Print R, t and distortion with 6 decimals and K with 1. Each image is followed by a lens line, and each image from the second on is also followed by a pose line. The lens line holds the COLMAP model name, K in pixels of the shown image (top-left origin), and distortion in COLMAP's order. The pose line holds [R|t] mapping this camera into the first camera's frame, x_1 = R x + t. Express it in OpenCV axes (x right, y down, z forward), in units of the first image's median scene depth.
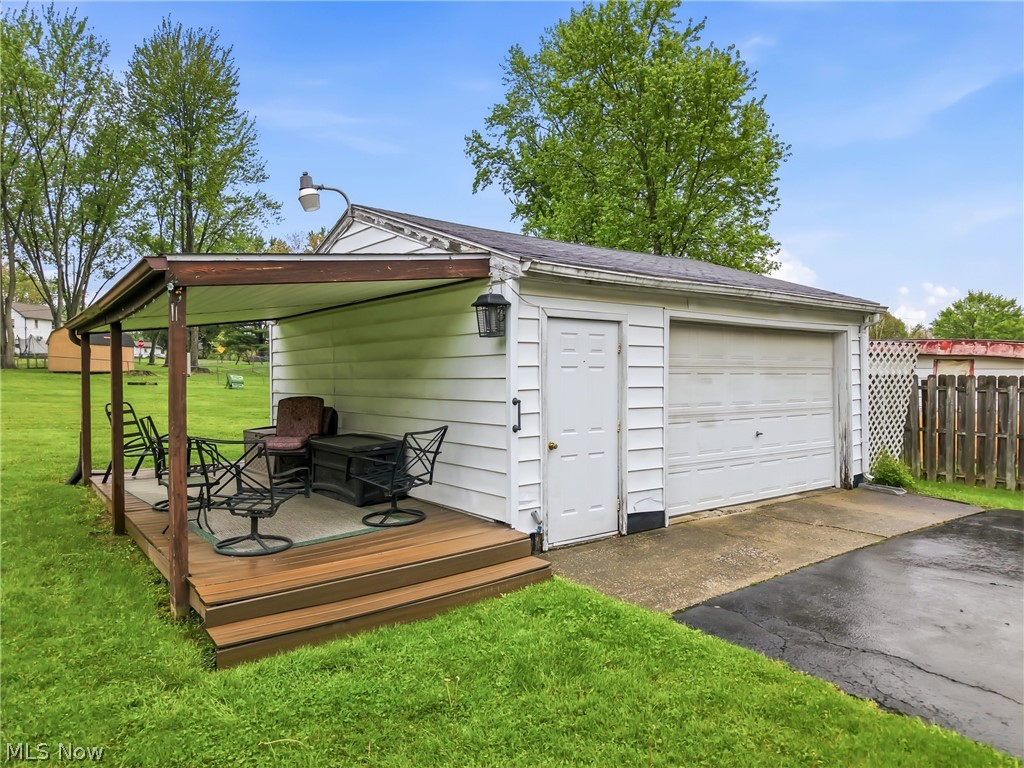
lens RADIAL K [[689.2, 0, 511.0], [0, 689.2, 377.9], [0, 0, 1]] dist [0.024009, -0.024751]
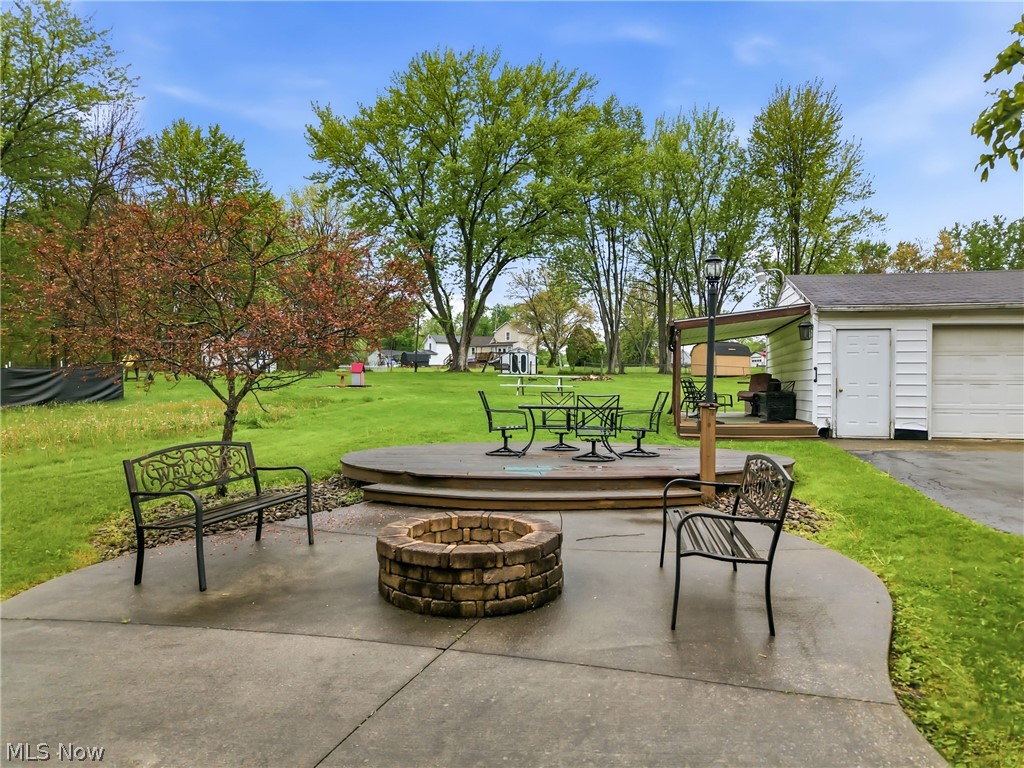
lens RADIAL K [[689.2, 0, 506.6], [0, 689.2, 384.9], [0, 0, 1]] dist [0.024009, -0.024751]
pose [[0.643676, 0.004554, -0.765284, 0.134264], [-0.006820, 0.999977, 0.000214, 0.011650], [0.765268, 0.005082, 0.643692, -0.151902]]
